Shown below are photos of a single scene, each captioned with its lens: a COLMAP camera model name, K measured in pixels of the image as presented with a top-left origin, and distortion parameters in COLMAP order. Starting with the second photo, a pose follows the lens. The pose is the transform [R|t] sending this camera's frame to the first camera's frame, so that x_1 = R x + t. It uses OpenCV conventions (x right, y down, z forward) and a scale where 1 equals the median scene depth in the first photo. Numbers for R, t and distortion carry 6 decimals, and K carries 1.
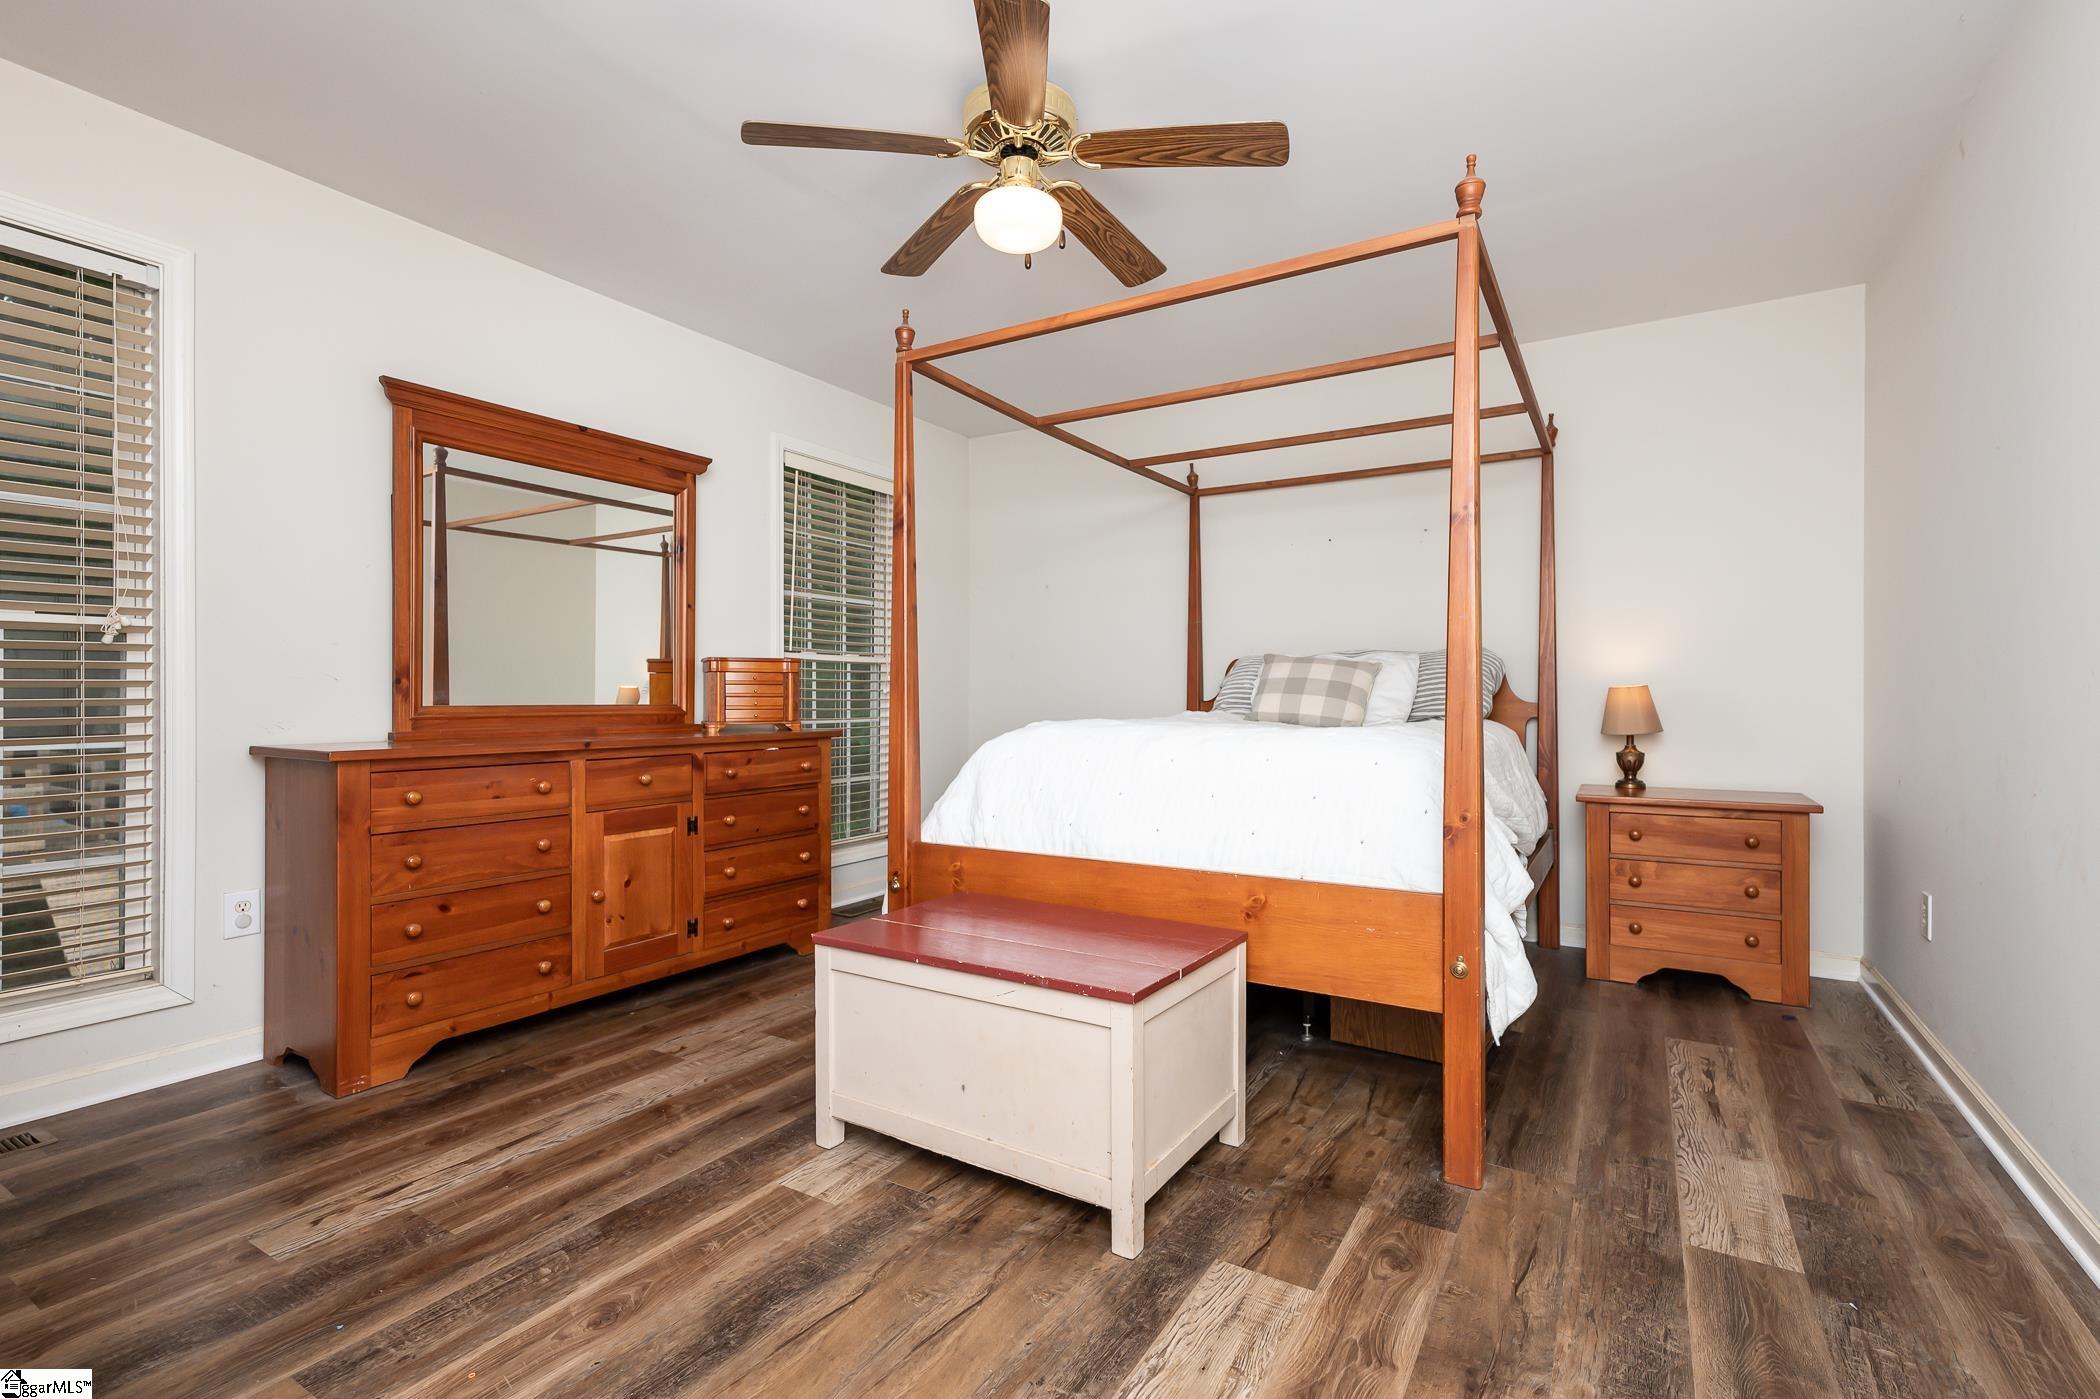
lens RADIAL K [[943.5, 0, 1050.0], [0, 943.5, 699.5], [0, 0, 1]] dist [0.000977, 0.000272]
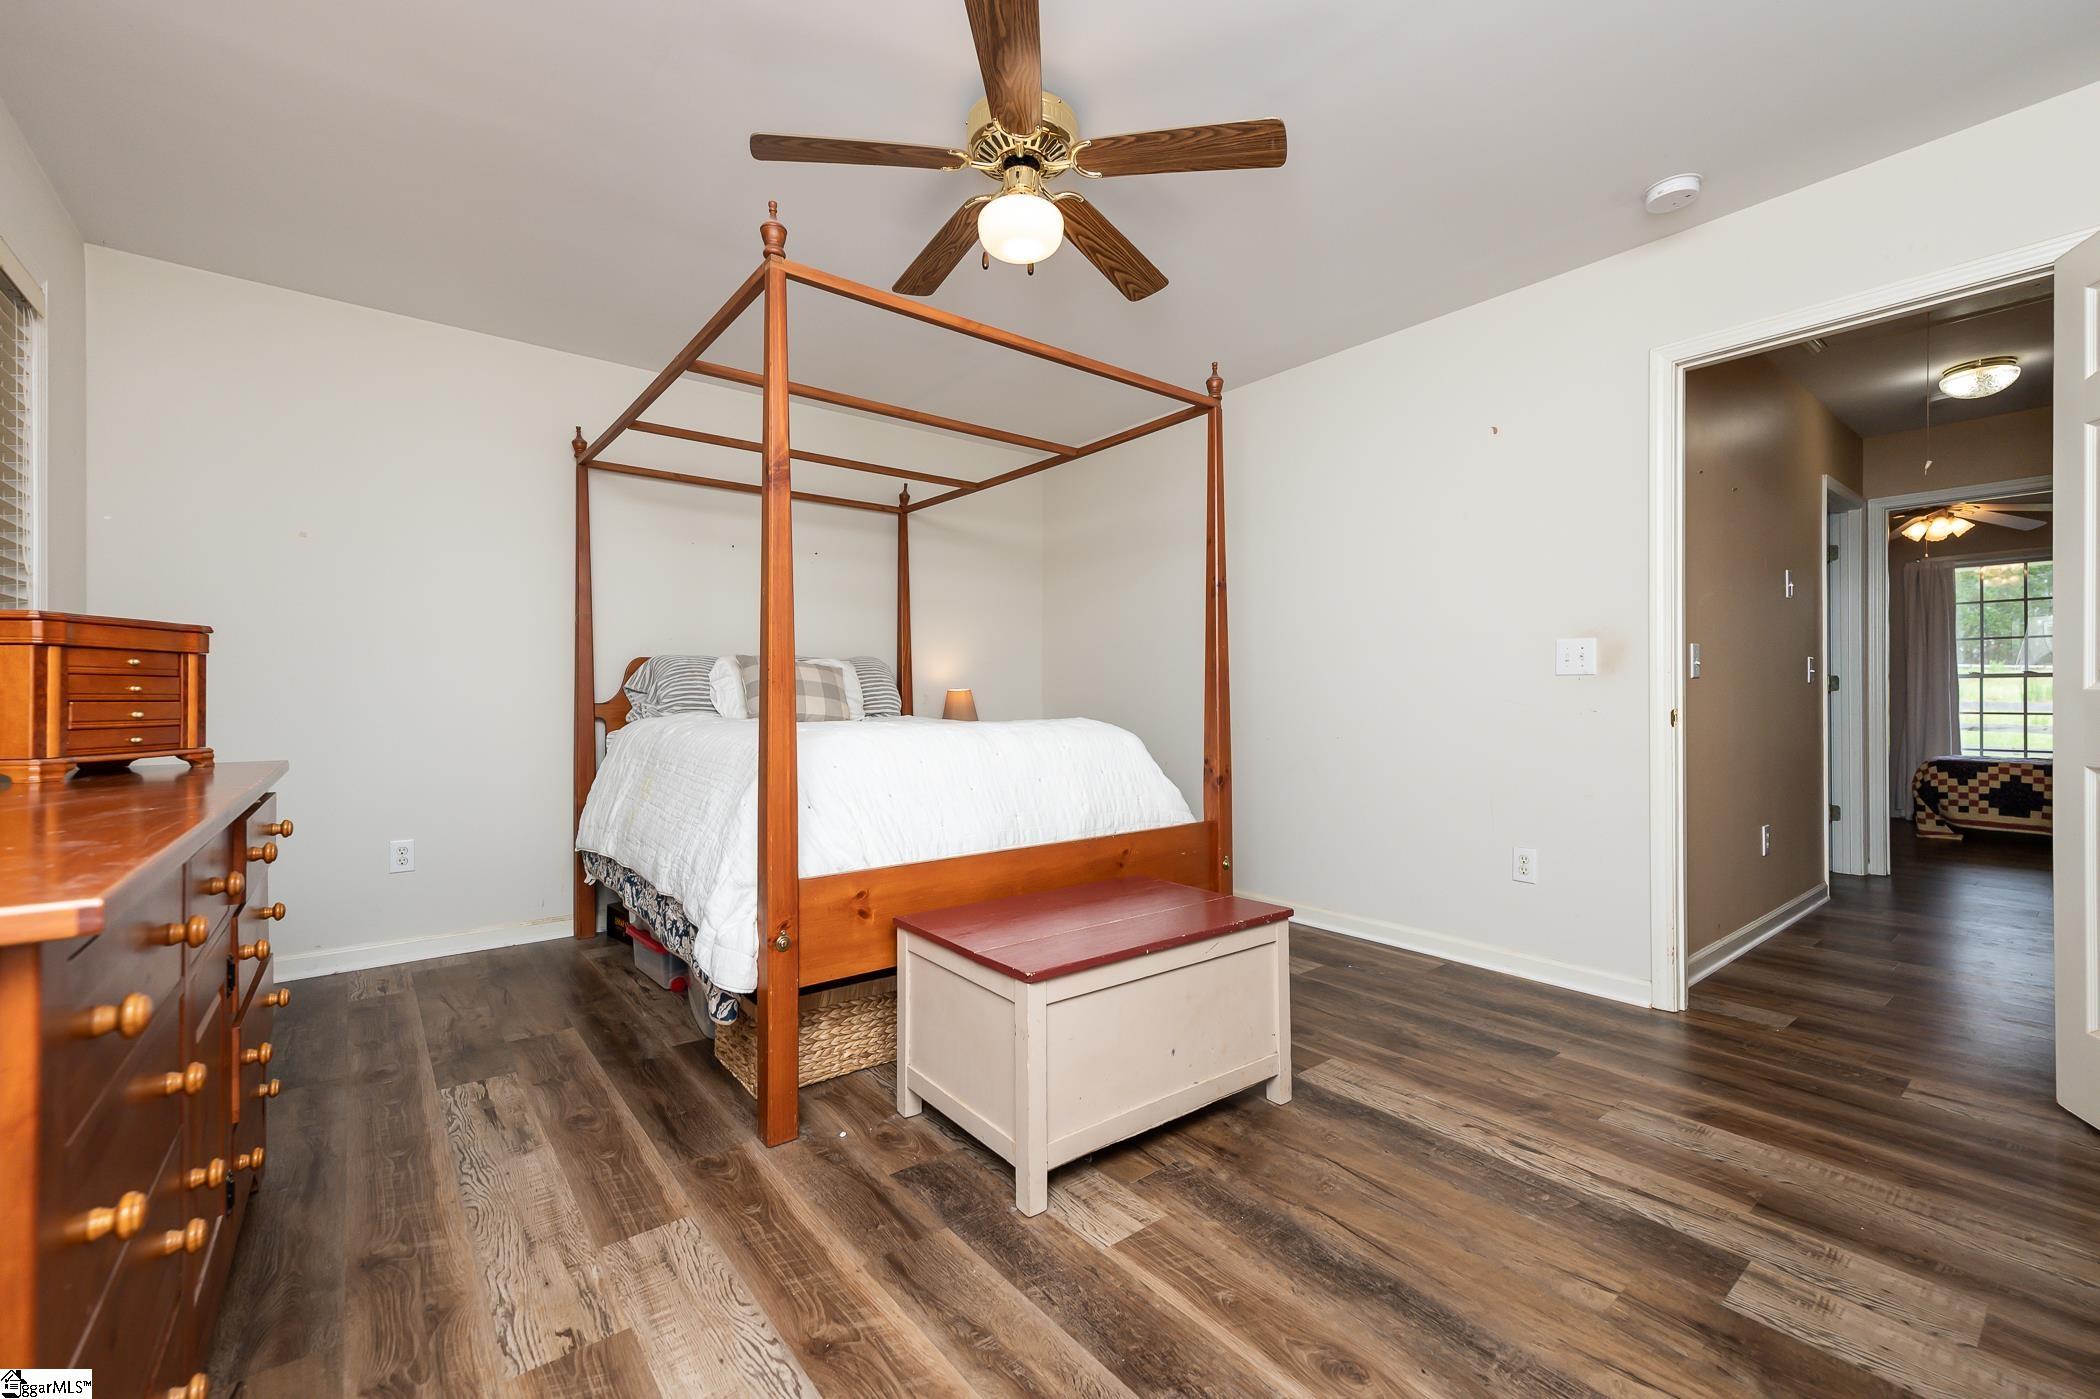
lens RADIAL K [[877.8, 0, 1054.6], [0, 877.8, 696.1], [0, 0, 1]] dist [0.012235, -0.000511]
pose [[0.335858, 0.000783, 0.941912, -1.111701], [0.004196, 0.999988, -0.002327, -0.002252], [-0.941903, 0.004734, 0.335851, 0.786661]]
